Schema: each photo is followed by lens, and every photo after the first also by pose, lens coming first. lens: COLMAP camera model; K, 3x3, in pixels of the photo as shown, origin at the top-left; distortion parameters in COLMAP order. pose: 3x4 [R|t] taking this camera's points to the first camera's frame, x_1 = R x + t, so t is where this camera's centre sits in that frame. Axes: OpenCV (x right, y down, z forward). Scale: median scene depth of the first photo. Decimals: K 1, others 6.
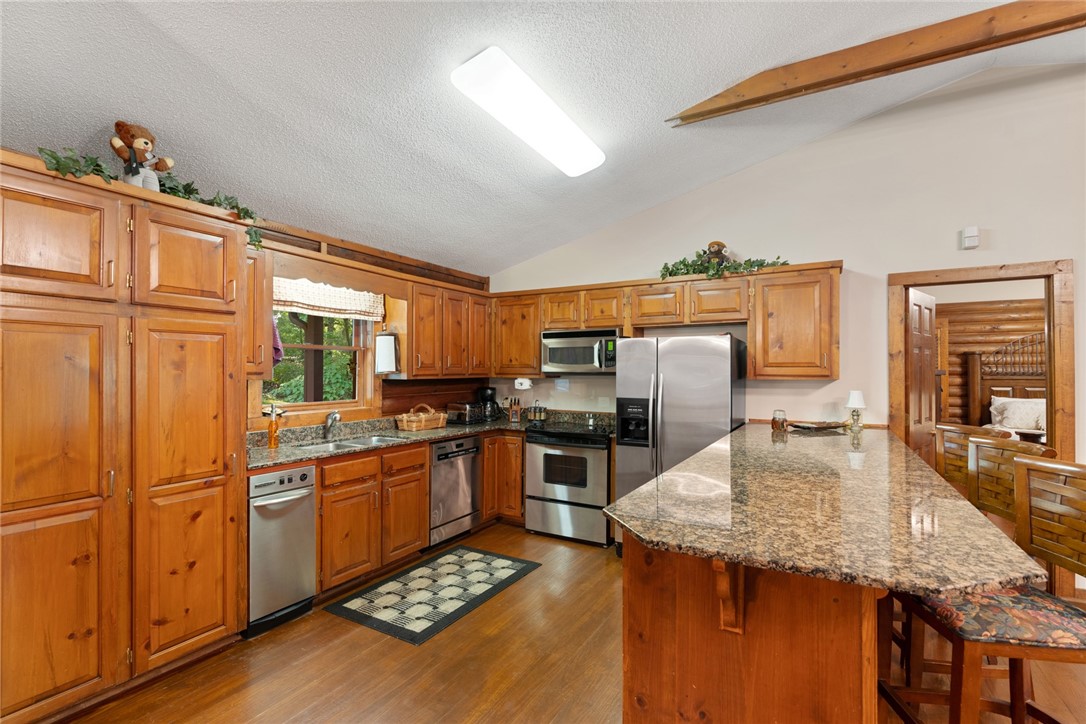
lens RADIAL K [[501.3, 0, 540.9], [0, 501.3, 367.3], [0, 0, 1]] dist [-0.013070, 0.000216]
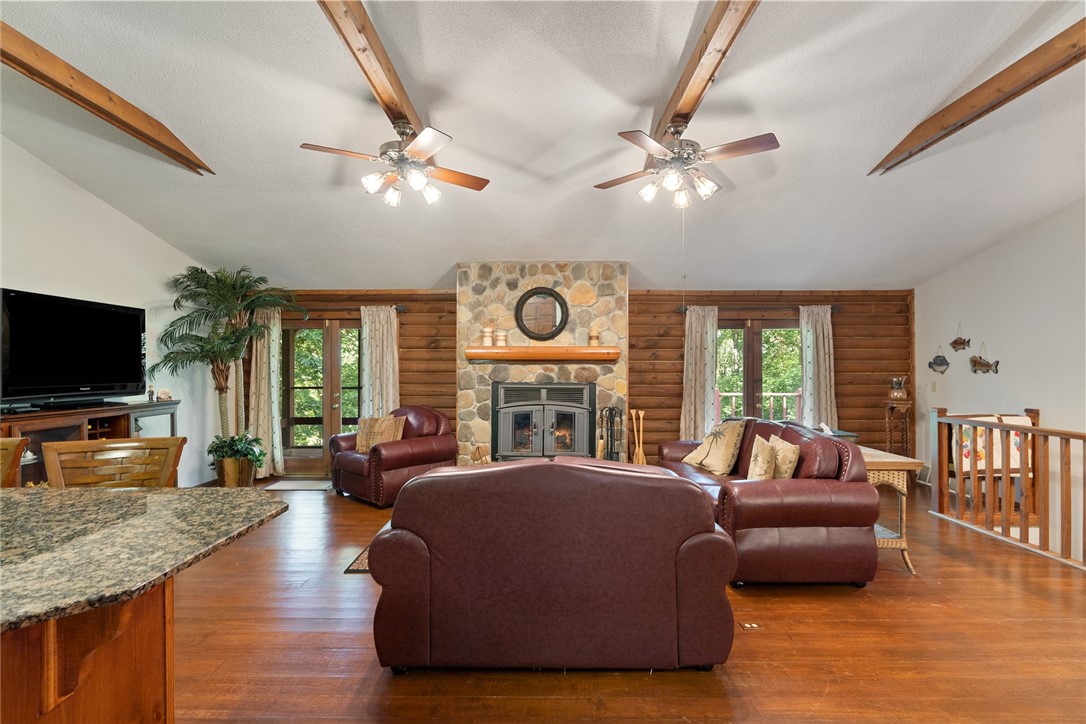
lens RADIAL K [[501.3, 0, 538.1], [0, 501.3, 364.0], [0, 0, 1]] dist [-0.013070, 0.000216]
pose [[-0.498966, 0.005778, 0.866602, -0.751836], [-0.006462, 0.999925, -0.010387, 0.002033], [-0.866597, -0.010782, -0.498892, 0.828672]]
